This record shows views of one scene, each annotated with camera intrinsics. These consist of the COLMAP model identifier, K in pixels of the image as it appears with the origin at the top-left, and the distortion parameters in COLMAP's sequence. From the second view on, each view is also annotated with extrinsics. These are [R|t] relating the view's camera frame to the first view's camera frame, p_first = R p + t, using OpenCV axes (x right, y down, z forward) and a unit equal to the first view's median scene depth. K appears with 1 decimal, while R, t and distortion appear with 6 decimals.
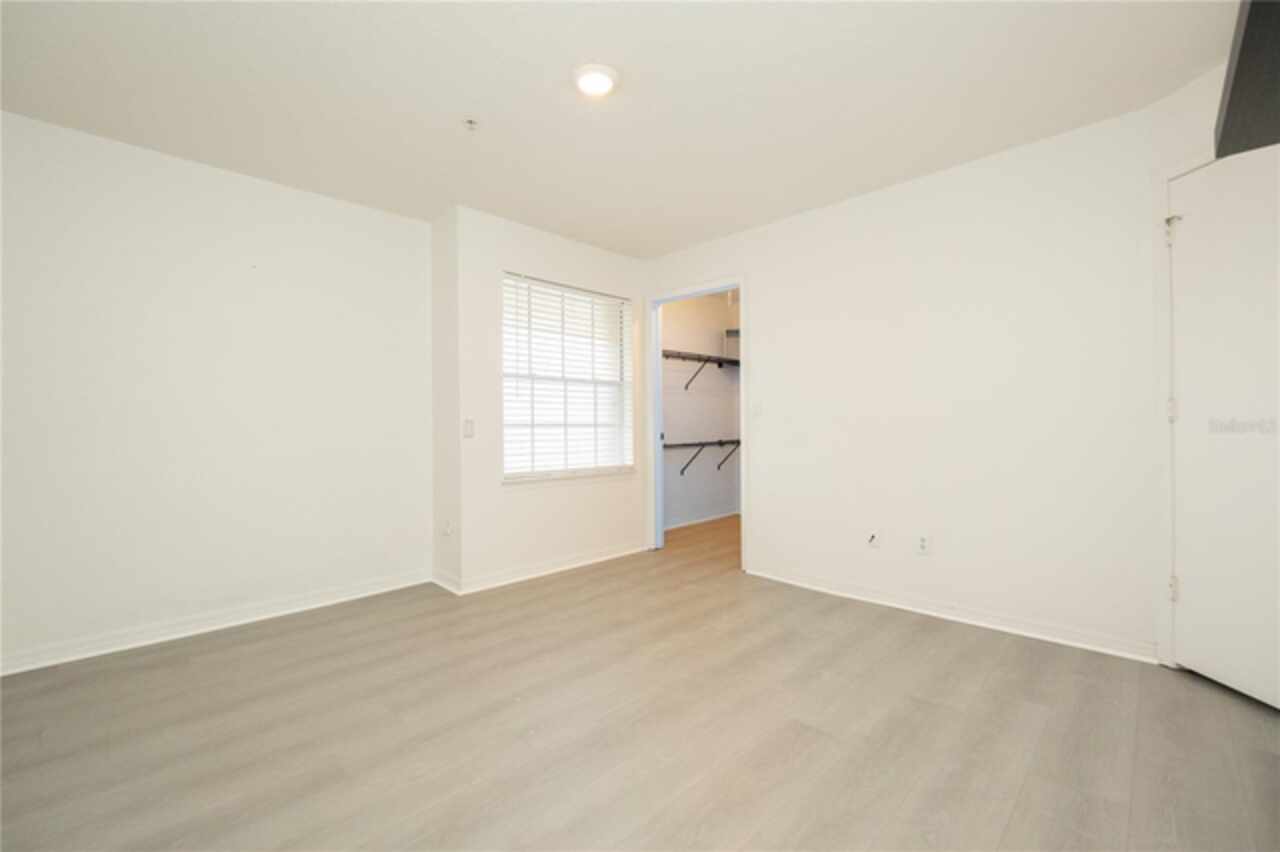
lens RADIAL K [[567.8, 0, 660.0], [0, 567.8, 419.4], [0, 0, 1]] dist [0.000127, 0.000048]
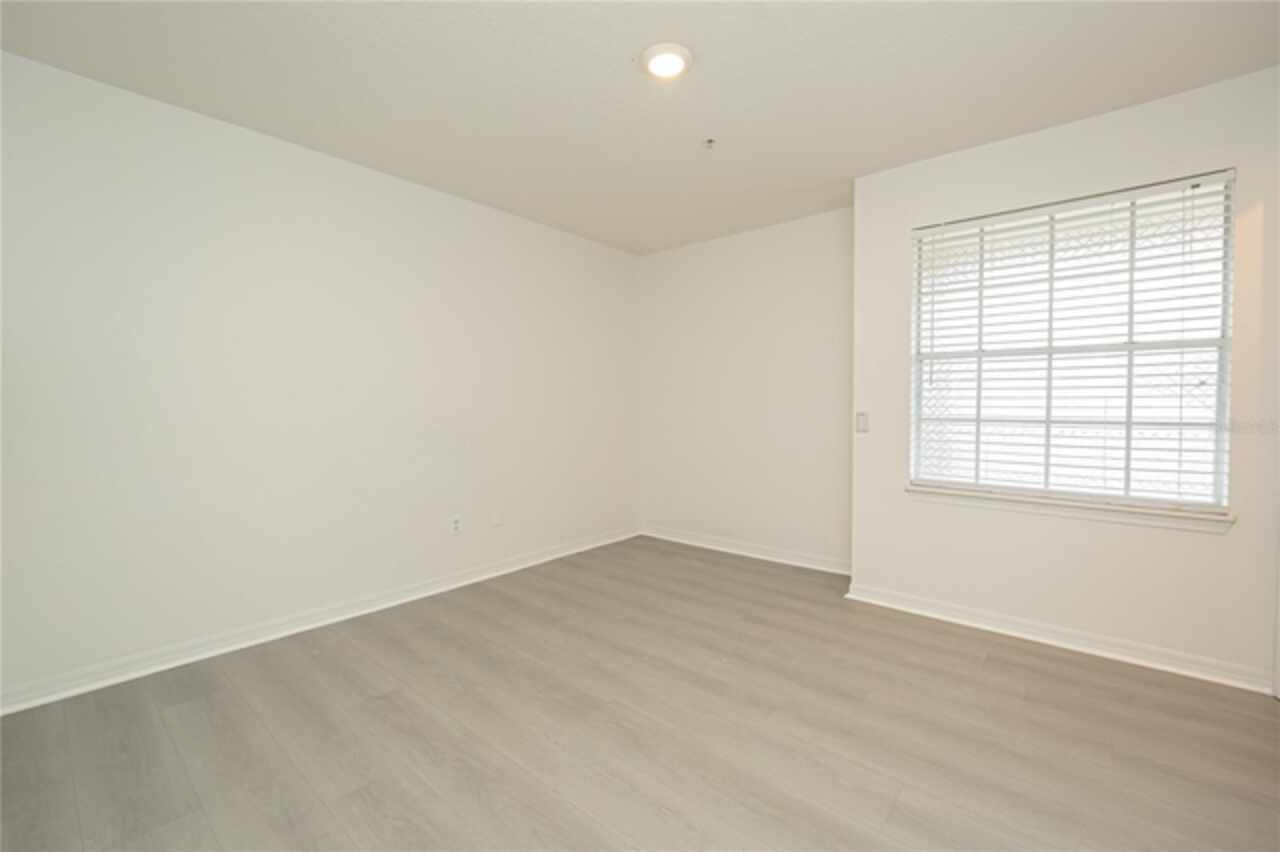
lens RADIAL K [[567.8, 0, 660.0], [0, 567.8, 419.4], [0, 0, 1]] dist [0.000127, 0.000048]
pose [[0.004451, 0.009292, -0.999947, 0.518282], [-0.006896, 0.999933, 0.009261, 0.004824], [0.999966, 0.006855, 0.004515, 0.602270]]
